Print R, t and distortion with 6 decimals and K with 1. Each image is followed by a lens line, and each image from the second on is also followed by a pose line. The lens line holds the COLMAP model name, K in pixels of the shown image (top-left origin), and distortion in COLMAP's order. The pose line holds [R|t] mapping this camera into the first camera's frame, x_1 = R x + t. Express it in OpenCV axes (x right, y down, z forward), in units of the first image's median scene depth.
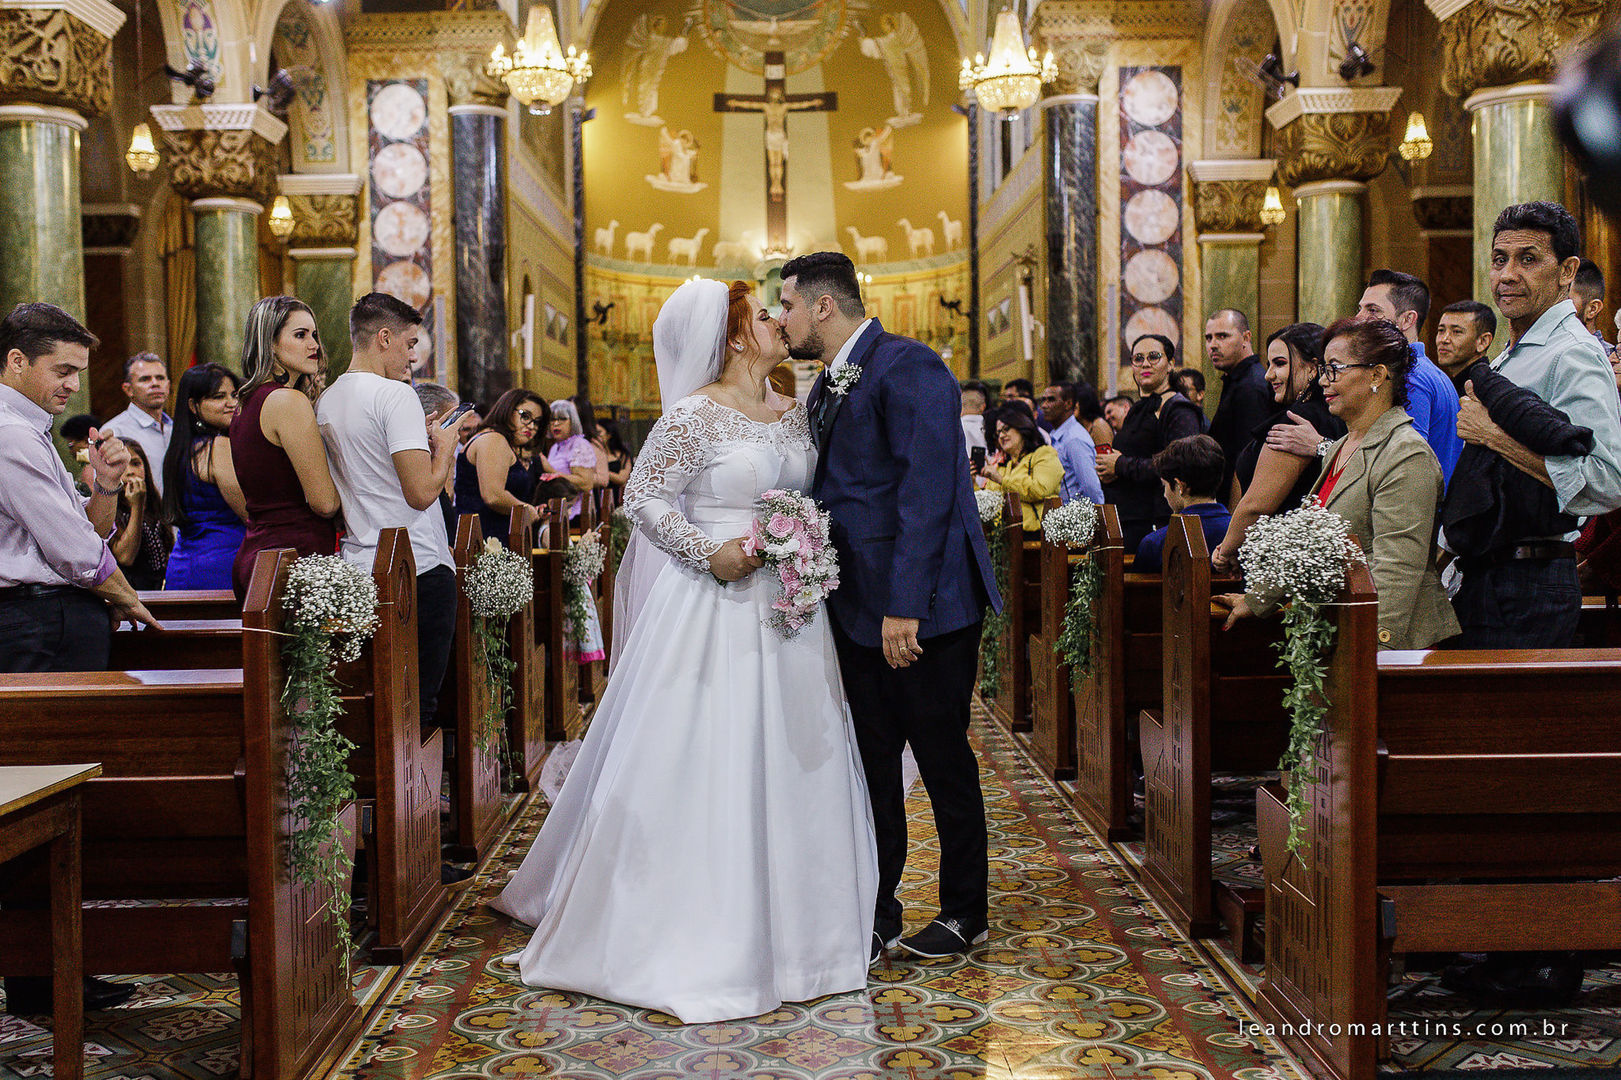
lens RADIAL K [[2353.5, 0, 810.5], [0, 2353.5, 540.0], [0, 0, 1]] dist [0.004561, 0.044361]
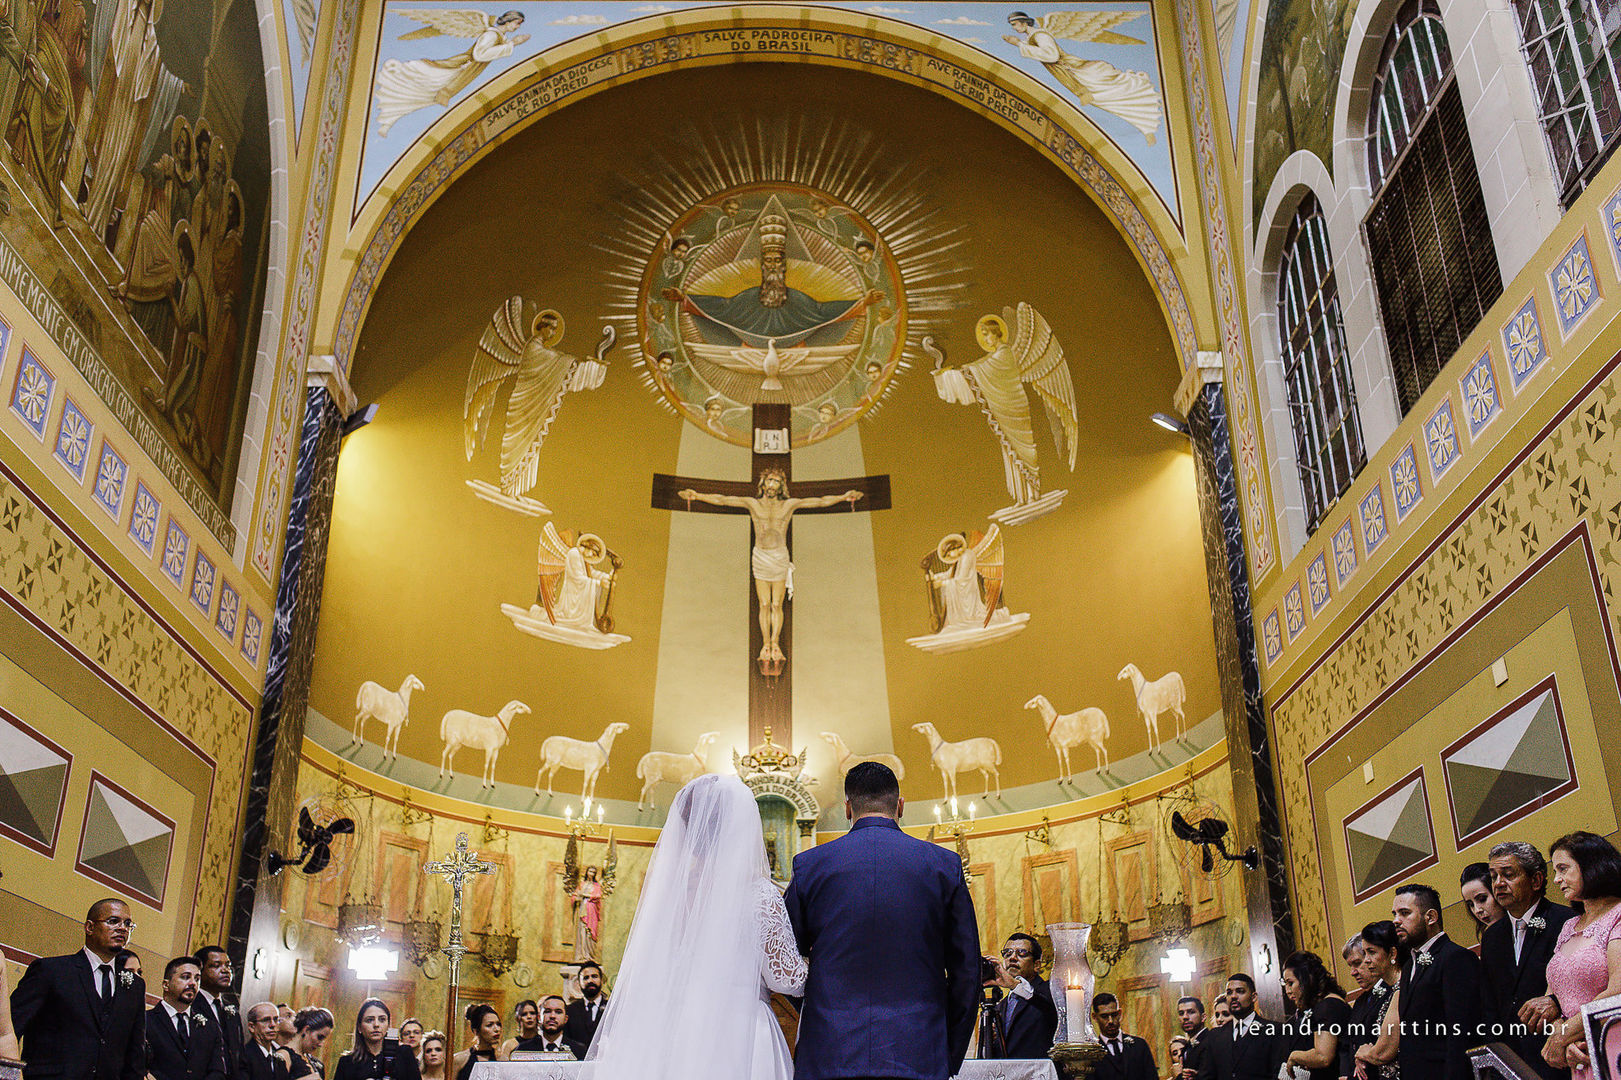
lens RADIAL K [[1524.3, 0, 810.5], [0, 1524.3, 540.0], [0, 0, 1]] dist [-0.009362, -0.021386]
pose [[0.999960, 0.008528, 0.002775, -0.007236], [-0.006496, 0.902125, -0.431427, -0.031437], [-0.006182, 0.431391, 0.902144, 0.705715]]
